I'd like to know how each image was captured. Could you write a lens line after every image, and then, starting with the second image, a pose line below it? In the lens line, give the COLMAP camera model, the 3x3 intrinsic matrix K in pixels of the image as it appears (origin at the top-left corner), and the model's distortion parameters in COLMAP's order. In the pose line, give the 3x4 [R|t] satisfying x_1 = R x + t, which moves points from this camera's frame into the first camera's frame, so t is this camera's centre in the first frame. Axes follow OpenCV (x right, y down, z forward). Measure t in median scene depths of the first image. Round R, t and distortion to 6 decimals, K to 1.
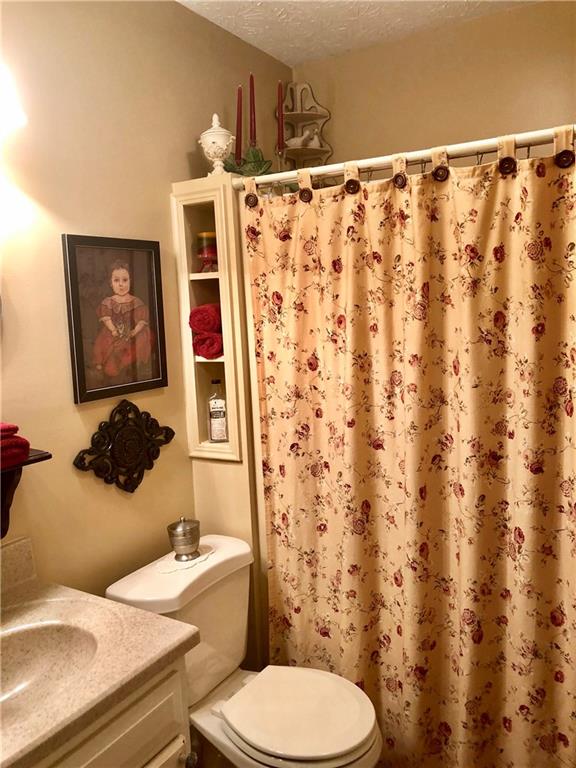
lens RADIAL K [[627.3, 0, 288.0], [0, 627.3, 384.0], [0, 0, 1]] dist [0.049551, -0.084042]
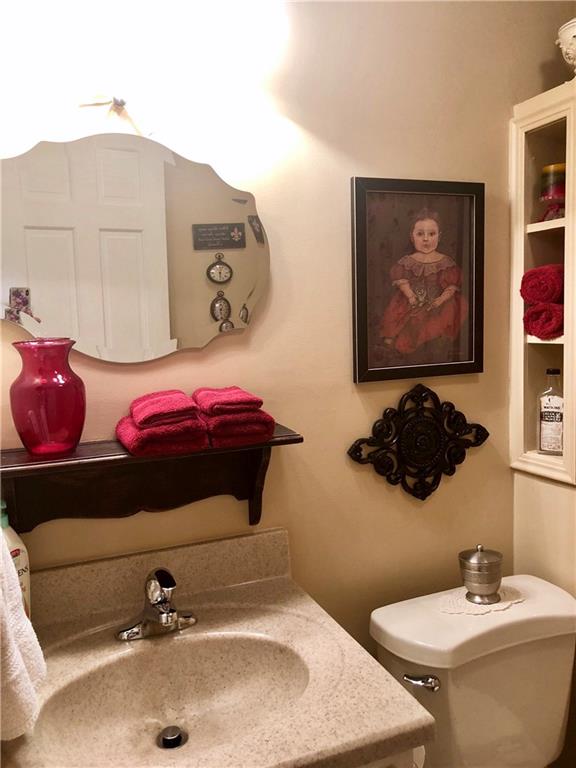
lens RADIAL K [[622.4, 0, 288.0], [0, 622.4, 384.0], [0, 0, 1]] dist [0.009206, -0.000882]
pose [[0.806145, 0.082496, -0.585940, 0.069283], [-0.077477, 0.996425, 0.033695, 0.011173], [0.586624, 0.018234, 0.809654, 0.256124]]
